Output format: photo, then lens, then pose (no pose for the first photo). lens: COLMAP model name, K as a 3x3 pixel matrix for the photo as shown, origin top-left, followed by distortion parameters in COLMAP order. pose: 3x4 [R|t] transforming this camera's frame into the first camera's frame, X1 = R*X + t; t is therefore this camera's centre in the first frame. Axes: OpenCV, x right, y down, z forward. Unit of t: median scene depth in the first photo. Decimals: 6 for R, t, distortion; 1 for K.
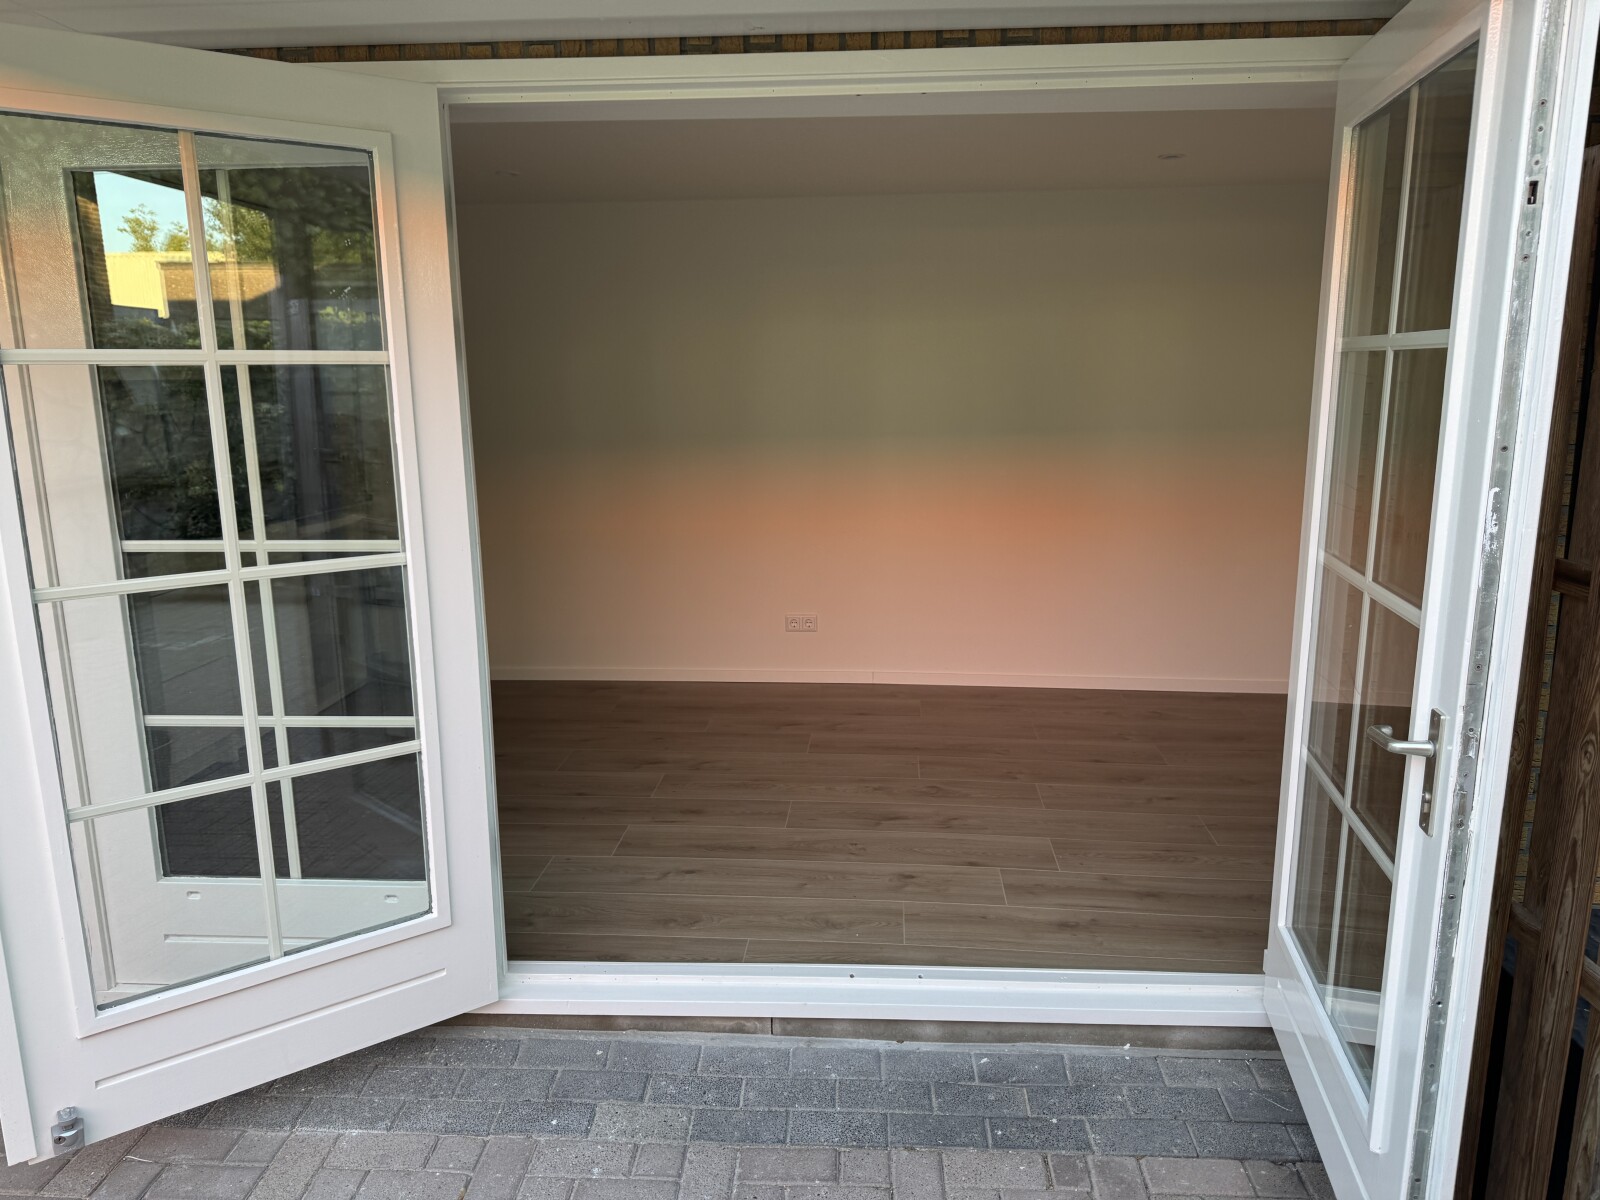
lens RADIAL K [[1122.1, 0, 800.0], [0, 1122.1, 600.0], [0, 0, 1]] dist [0.004923, -0.002645]
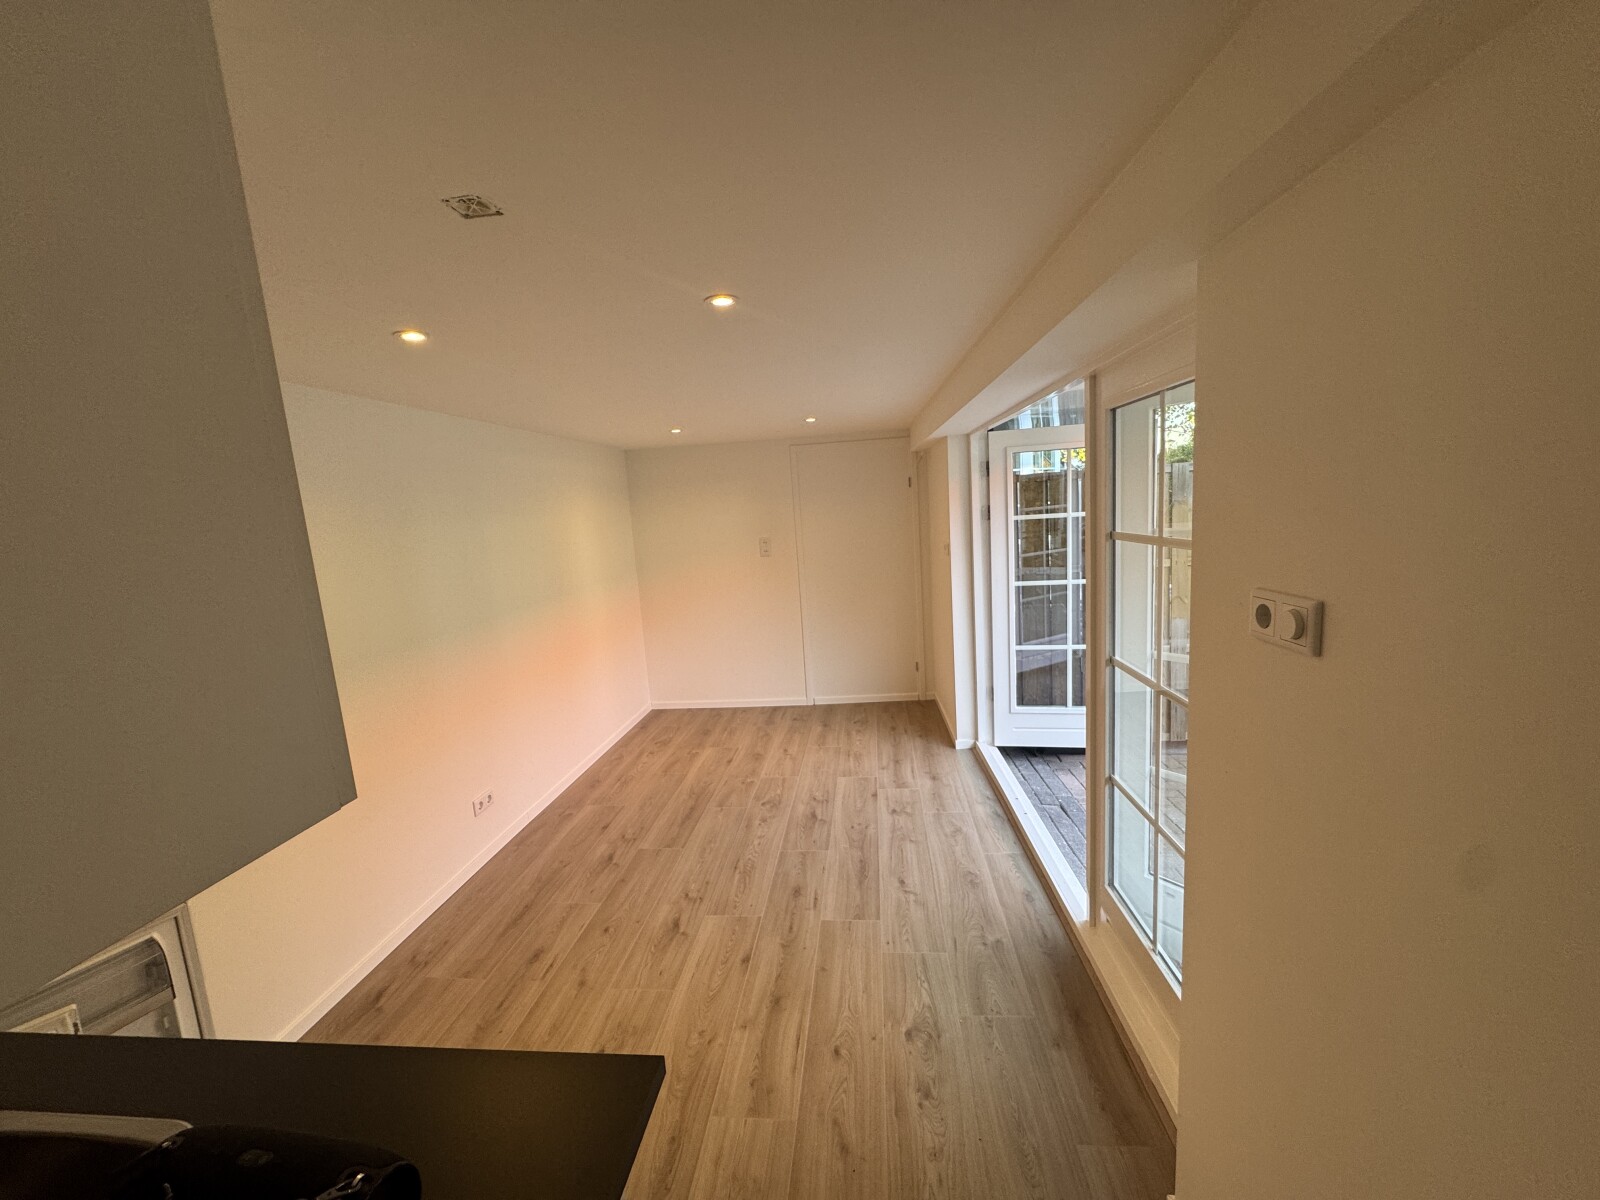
lens RADIAL K [[642.1, 0, 800.0], [0, 642.1, 600.0], [0, 0, 1]] dist [0.000025, -0.000237]
pose [[0.019934, -0.145071, 0.989220, -0.692342], [0.258970, 0.956399, 0.135039, -0.206137], [-0.965680, 0.253486, 0.056634, 0.771468]]
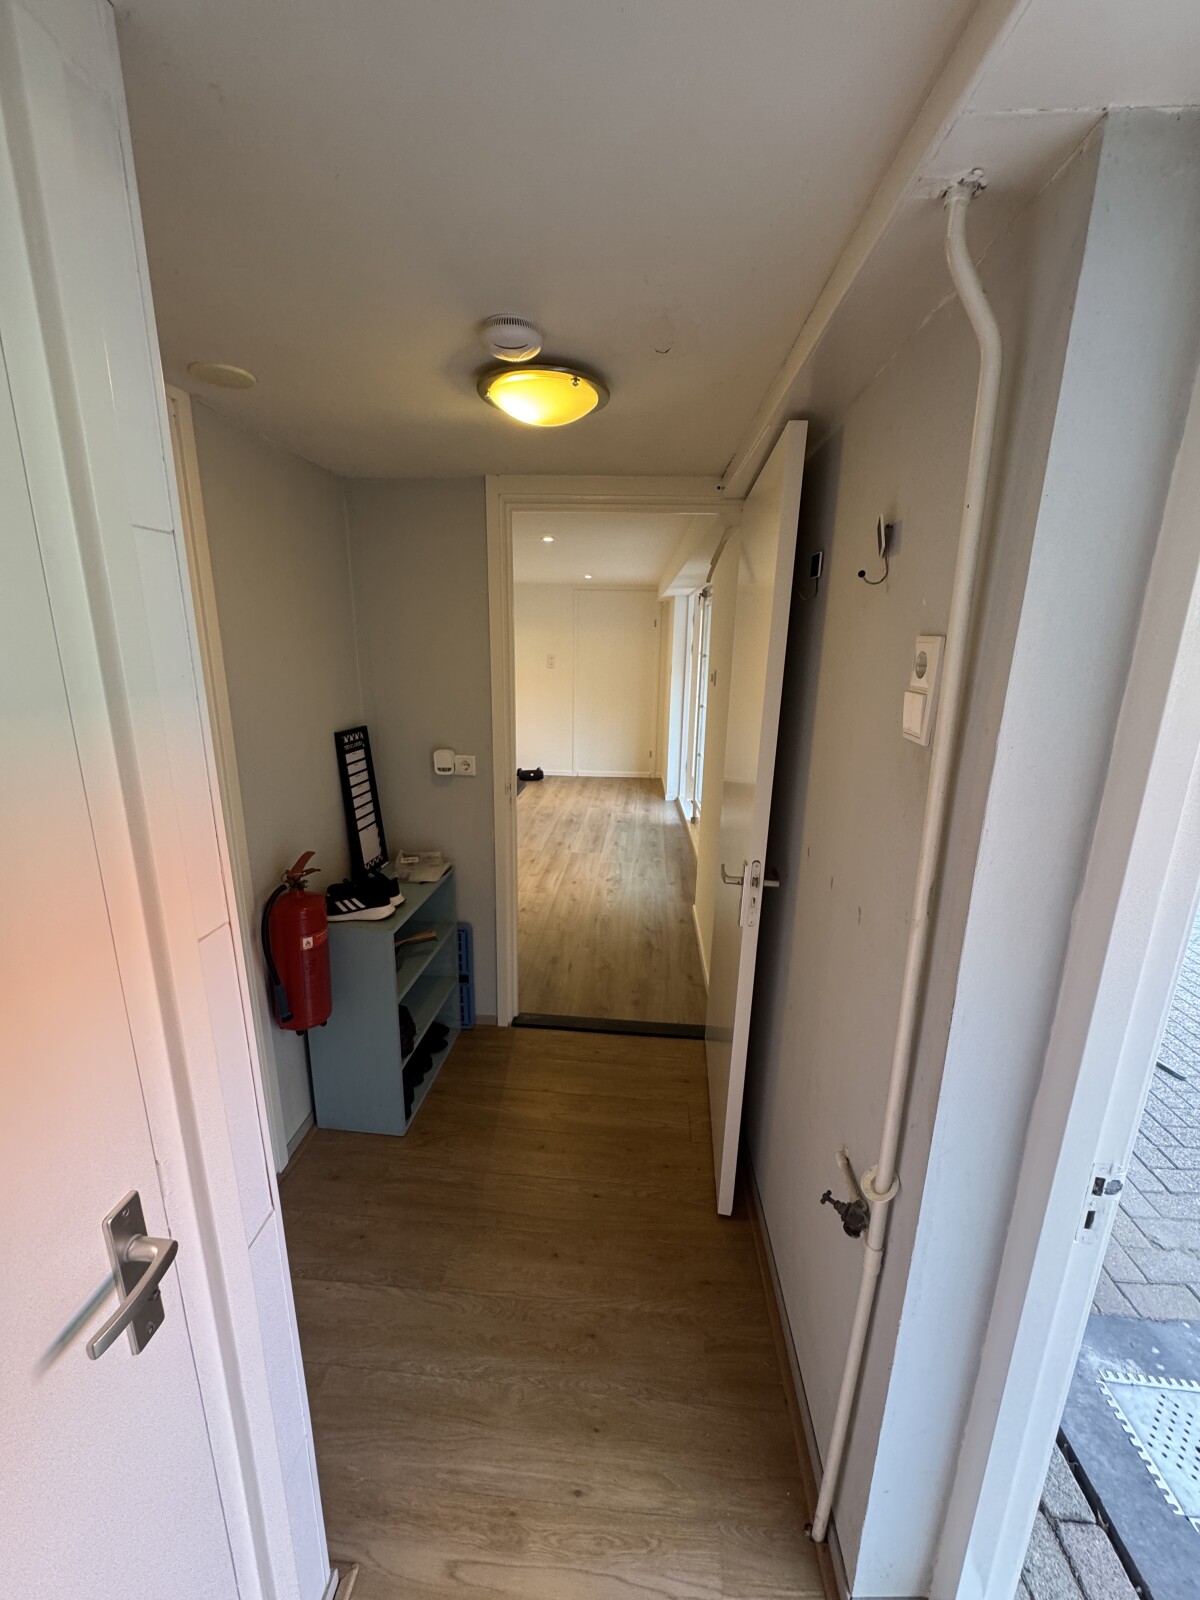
lens RADIAL K [[642.1, 0, 600.0], [0, 642.1, 800.0], [0, 0, 1]] dist [0.000025, -0.000237]
pose [[-0.009763, -0.246935, 0.968983, -1.249315], [0.179586, 0.952840, 0.244630, -0.197628], [-0.983694, 0.176404, 0.035044, 0.754080]]
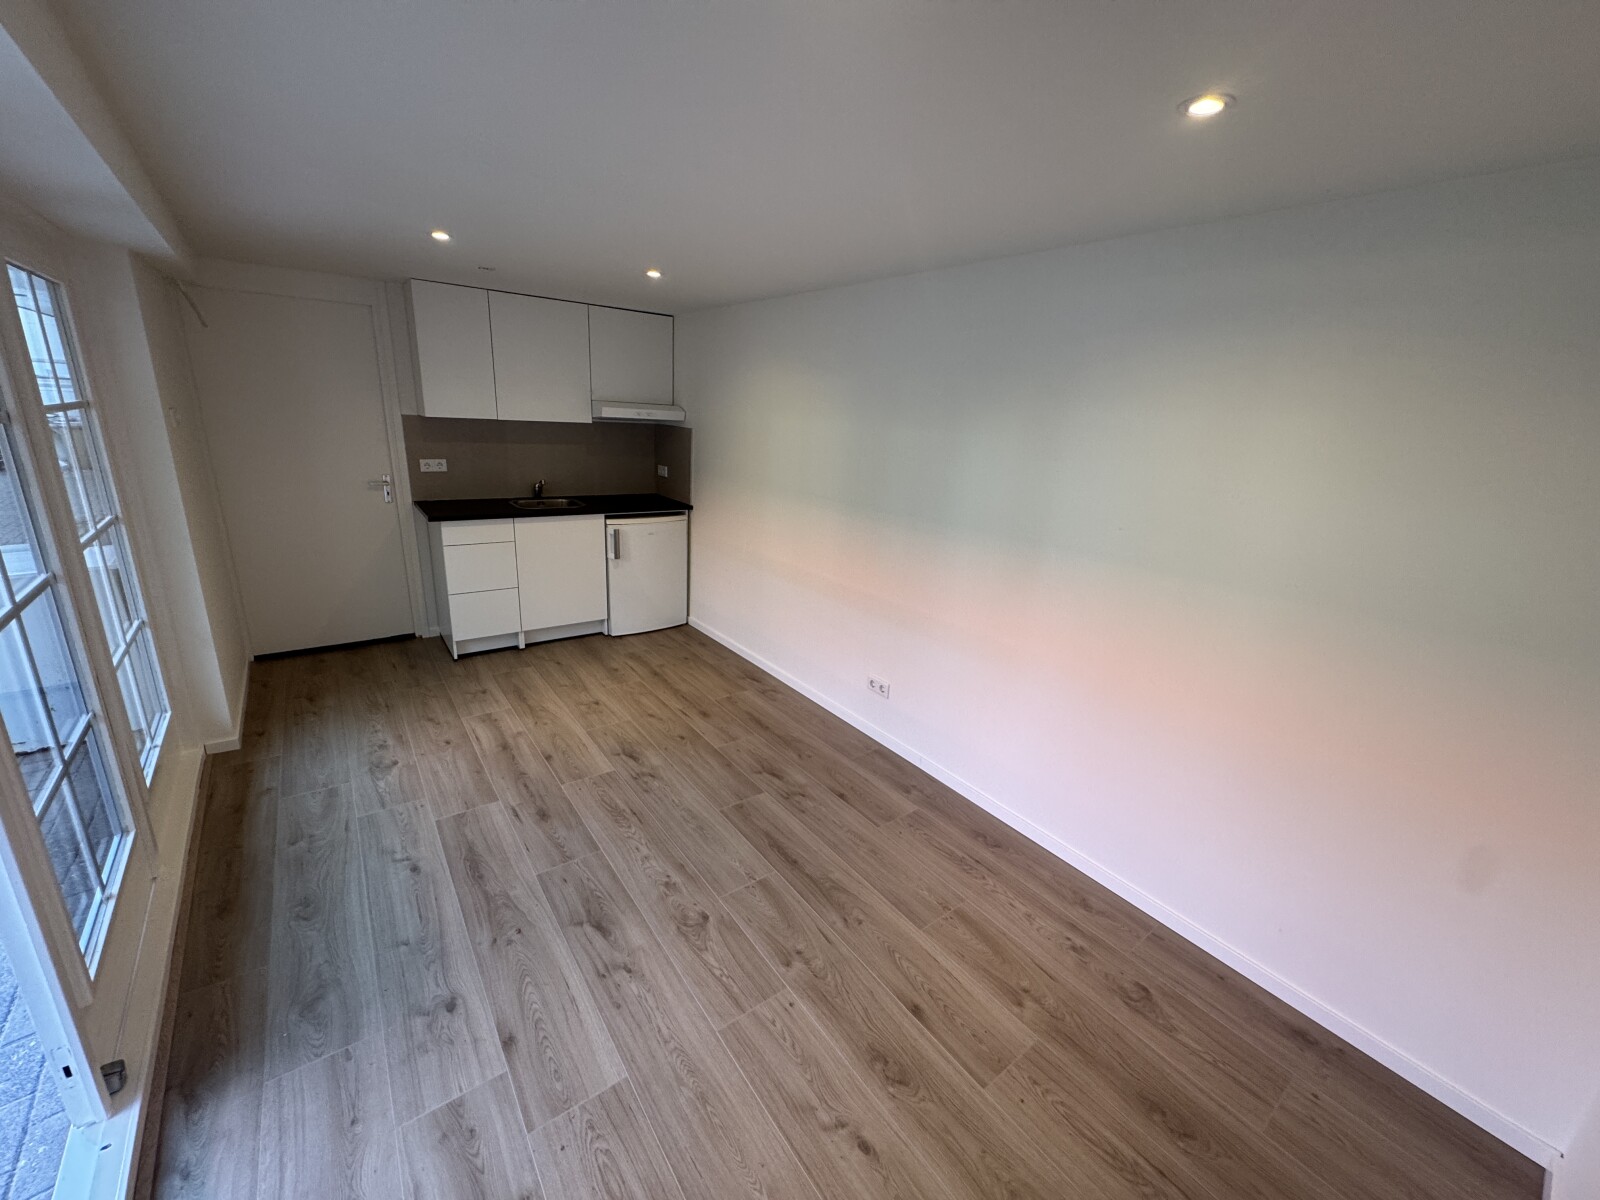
lens RADIAL K [[642.1, 0, 800.0], [0, 642.1, 600.0], [0, 0, 1]] dist [0.000025, -0.000237]
pose [[0.659680, 0.249746, -0.708836, 0.449412], [-0.201695, 0.967402, 0.153139, -0.170864], [0.723976, 0.041946, 0.688549, 0.637716]]
